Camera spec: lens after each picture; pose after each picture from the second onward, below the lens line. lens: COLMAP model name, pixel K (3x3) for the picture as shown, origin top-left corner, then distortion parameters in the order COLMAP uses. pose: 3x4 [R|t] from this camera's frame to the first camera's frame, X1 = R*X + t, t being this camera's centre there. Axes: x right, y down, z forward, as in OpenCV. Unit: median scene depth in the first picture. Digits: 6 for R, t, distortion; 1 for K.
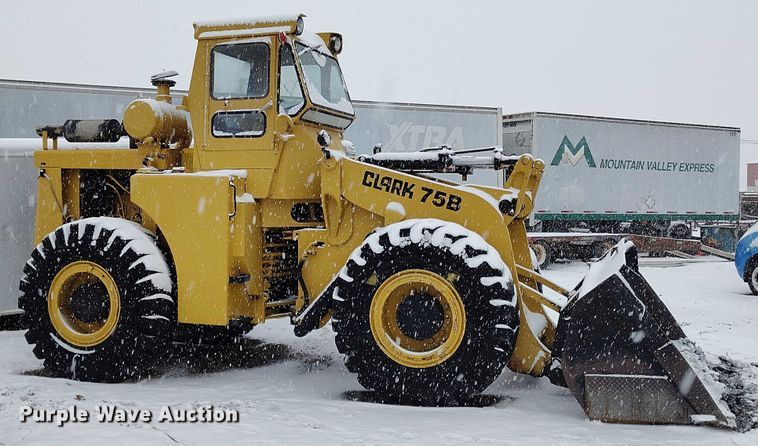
lens RADIAL K [[858.7, 0, 379.0], [0, 858.7, 223.0], [0, 0, 1]] dist [0.075503, 0.003183]
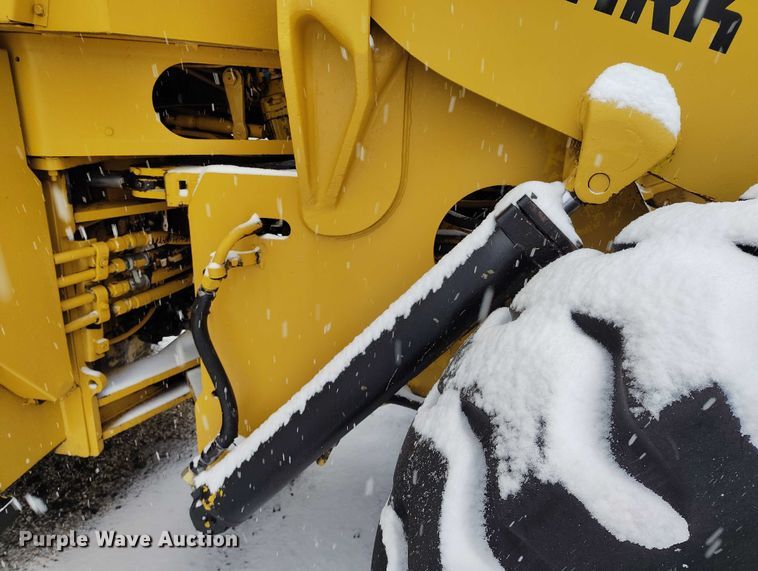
lens RADIAL K [[520.2, 0, 379.0], [0, 520.2, 285.5], [0, 0, 1]] dist [-0.000053, -0.001326]
pose [[0.978836, -0.018885, 0.203774, -0.070059], [-0.042058, 0.955914, 0.290619, -0.006578], [-0.200279, -0.293039, 0.934889, 0.838096]]
